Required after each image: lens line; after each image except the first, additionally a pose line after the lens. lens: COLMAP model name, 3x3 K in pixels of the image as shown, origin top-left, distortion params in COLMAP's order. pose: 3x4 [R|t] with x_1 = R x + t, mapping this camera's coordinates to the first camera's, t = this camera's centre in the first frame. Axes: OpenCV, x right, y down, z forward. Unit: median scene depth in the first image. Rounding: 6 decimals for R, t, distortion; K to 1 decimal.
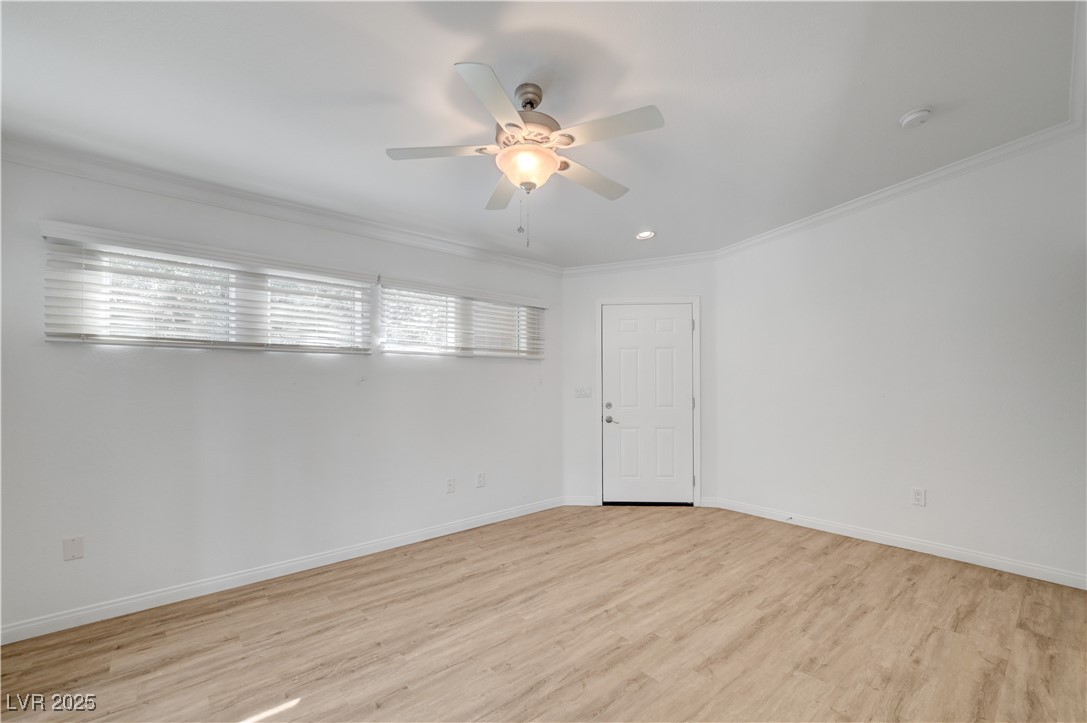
lens RADIAL K [[450.3, 0, 547.3], [0, 450.3, 382.7], [0, 0, 1]] dist [0.000741, 0.000218]
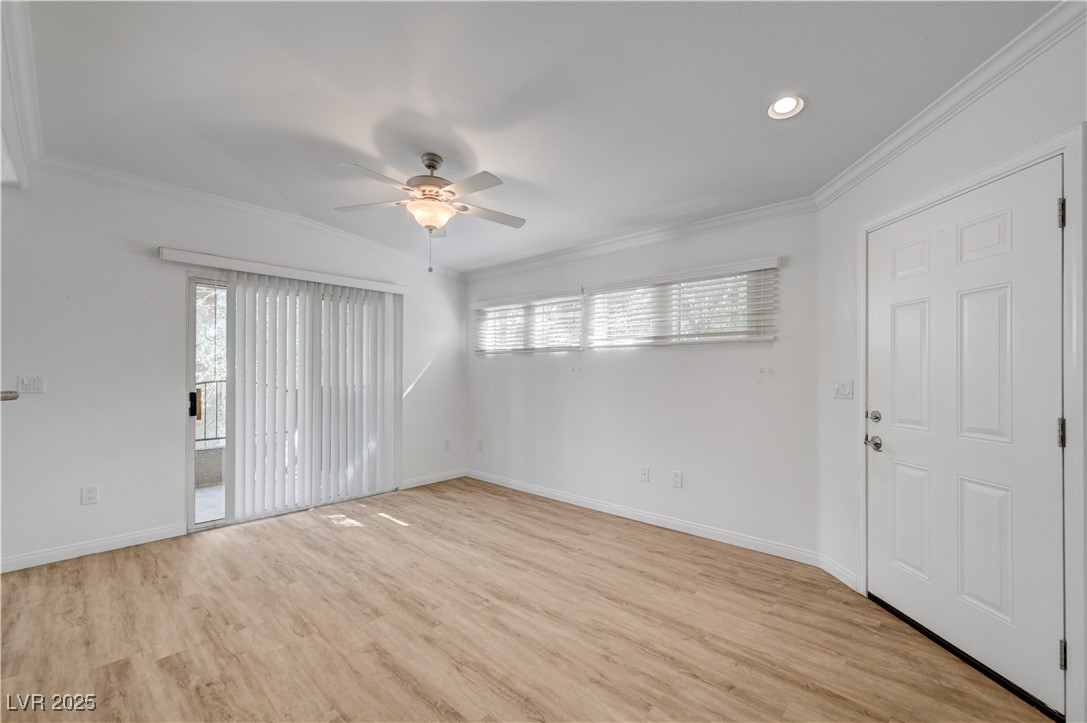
lens RADIAL K [[436.5, 0, 548.6], [0, 436.5, 370.9], [0, 0, 1]] dist [0.003002, 0.000255]
pose [[0.130024, 0.000456, -0.991511, 0.882829], [-0.003213, 0.999995, 0.000038, -0.004467], [0.991506, 0.003180, 0.130025, 0.797484]]
